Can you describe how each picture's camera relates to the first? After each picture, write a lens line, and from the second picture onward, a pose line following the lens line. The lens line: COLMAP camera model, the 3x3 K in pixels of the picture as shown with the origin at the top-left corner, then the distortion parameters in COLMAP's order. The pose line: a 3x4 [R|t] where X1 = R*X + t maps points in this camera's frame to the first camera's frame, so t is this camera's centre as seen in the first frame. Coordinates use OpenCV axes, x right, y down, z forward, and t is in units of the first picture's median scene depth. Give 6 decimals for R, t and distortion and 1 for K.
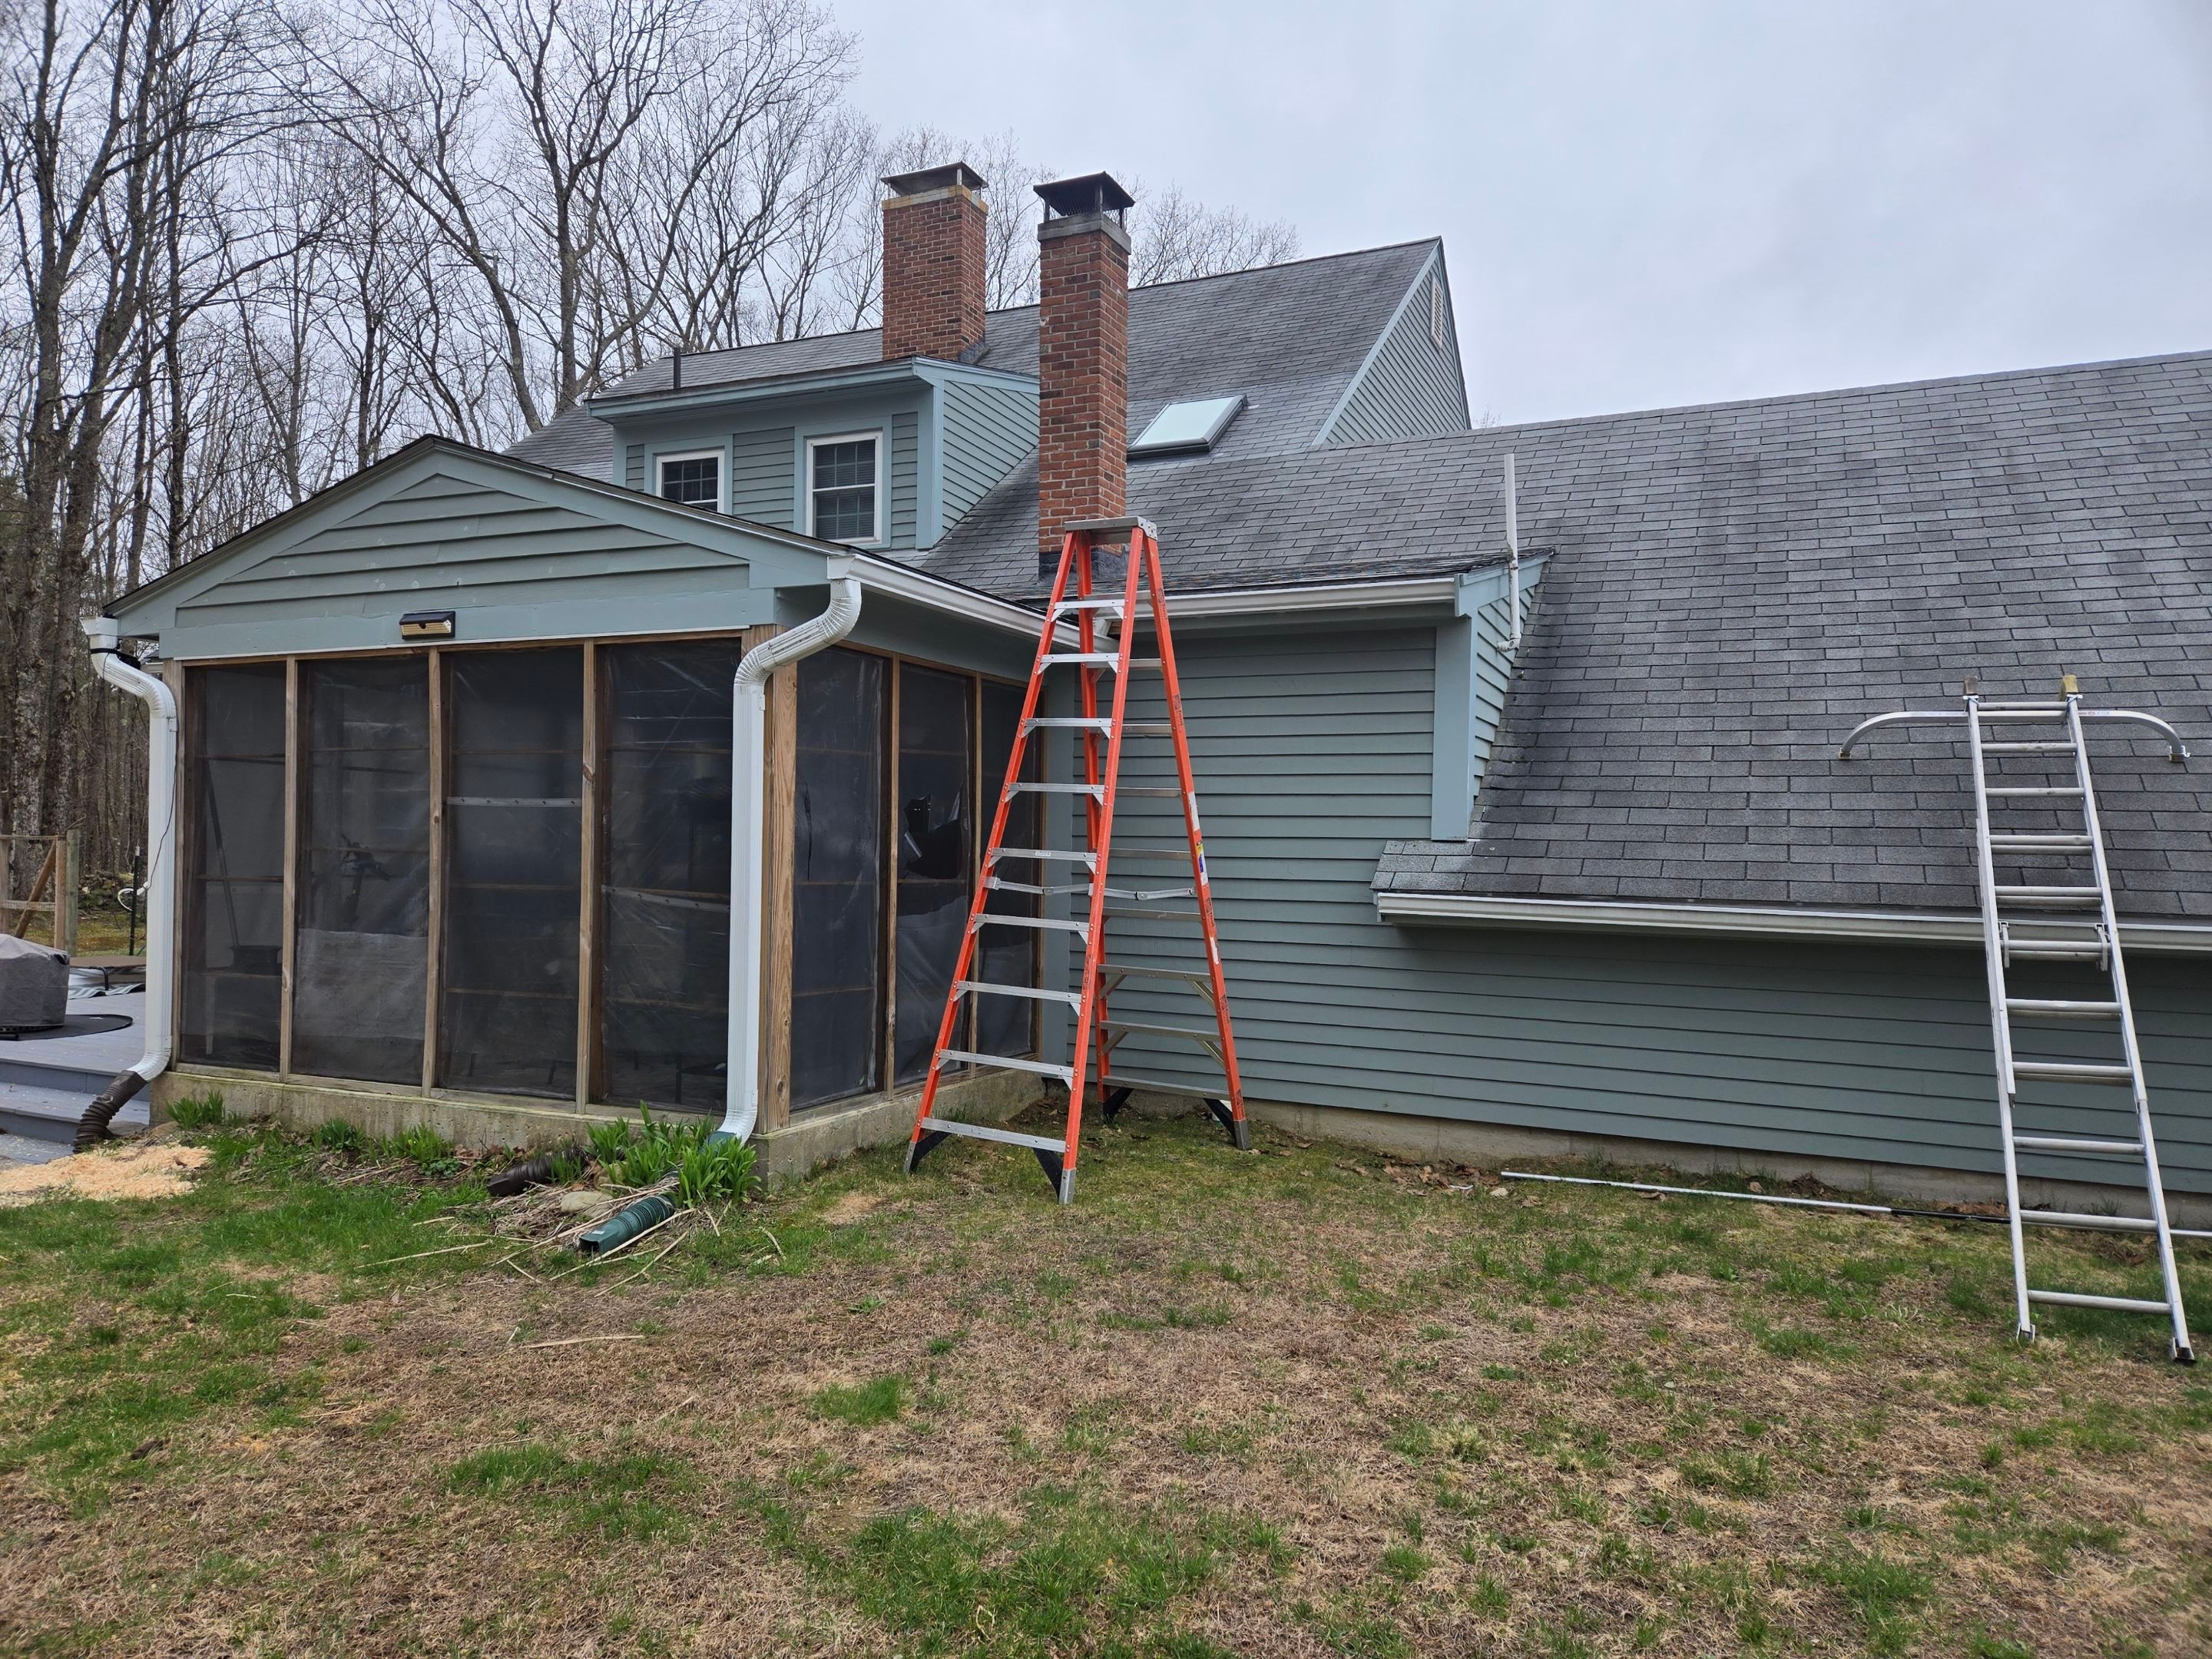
lens RADIAL K [[1482.3, 0, 1106.7], [0, 1482.3, 819.9], [0, 0, 1]] dist [0.094624, -0.111482]
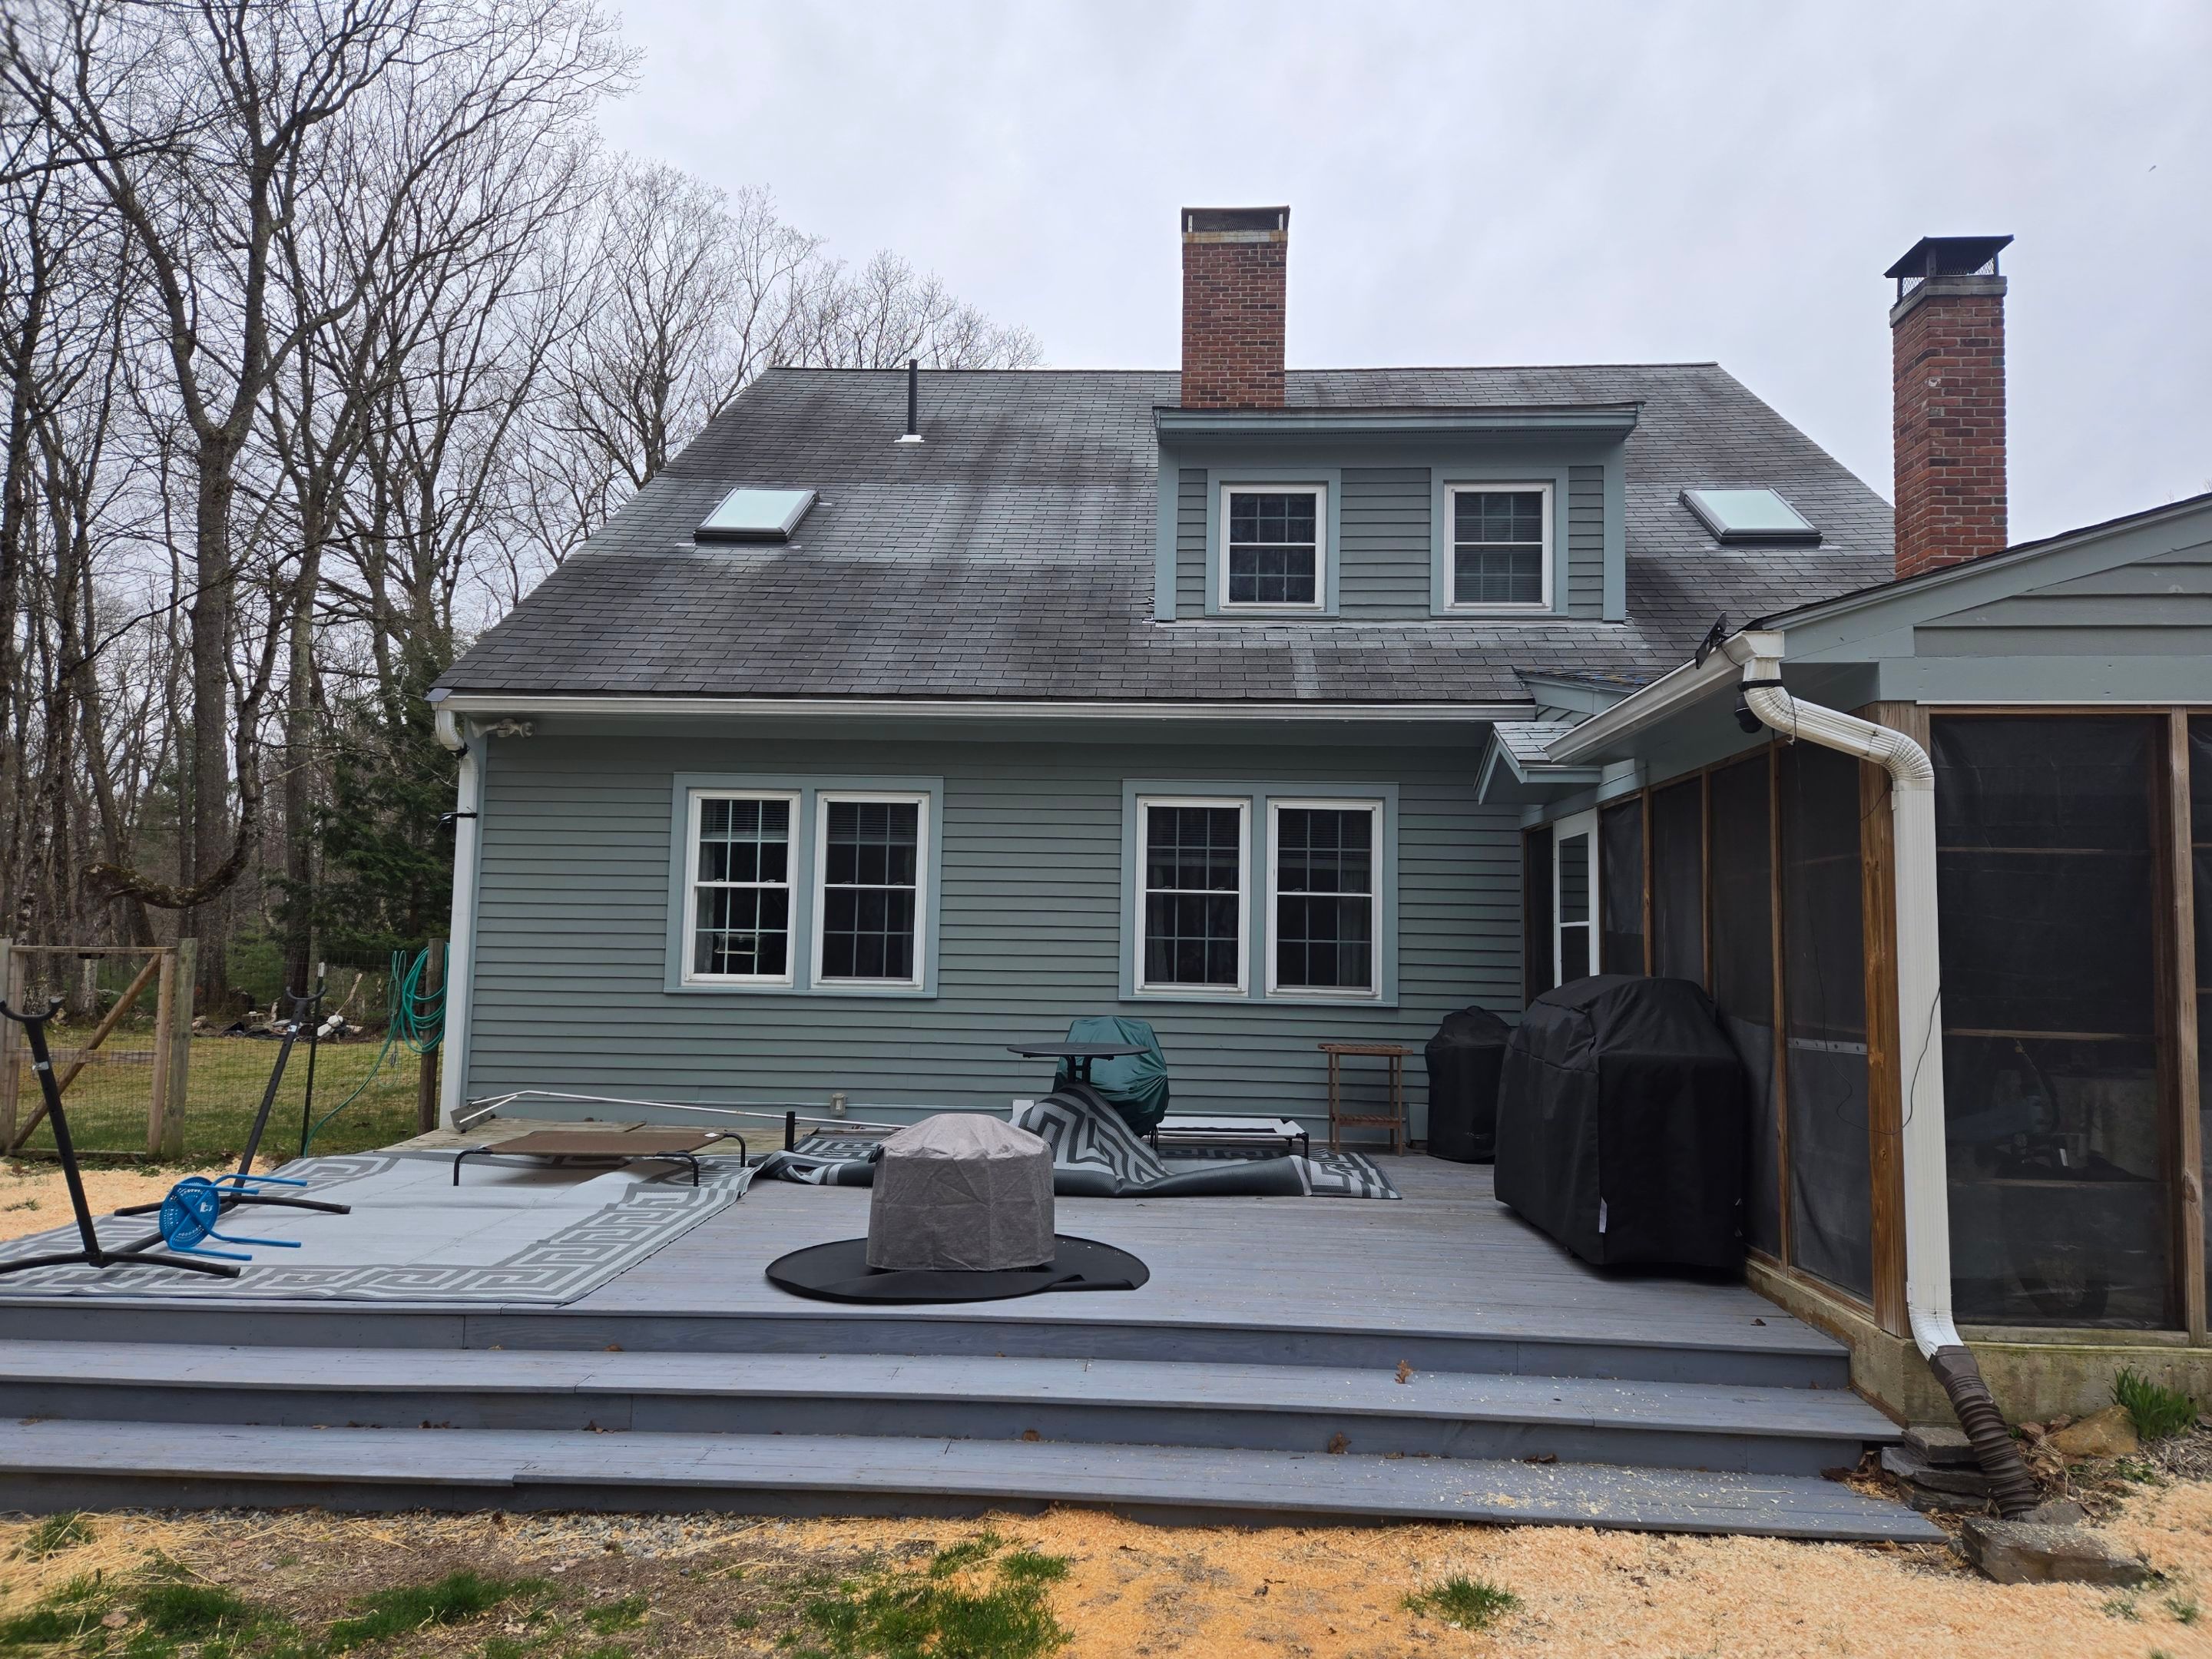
lens RADIAL K [[1482.3, 0, 1106.7], [0, 1482.3, 819.9], [0, 0, 1]] dist [0.094624, -0.111482]
pose [[0.932934, 0.032954, 0.358535, -0.575971], [-0.007748, 0.997410, -0.071513, -0.000818], [-0.359963, 0.063939, 0.930773, 0.242890]]
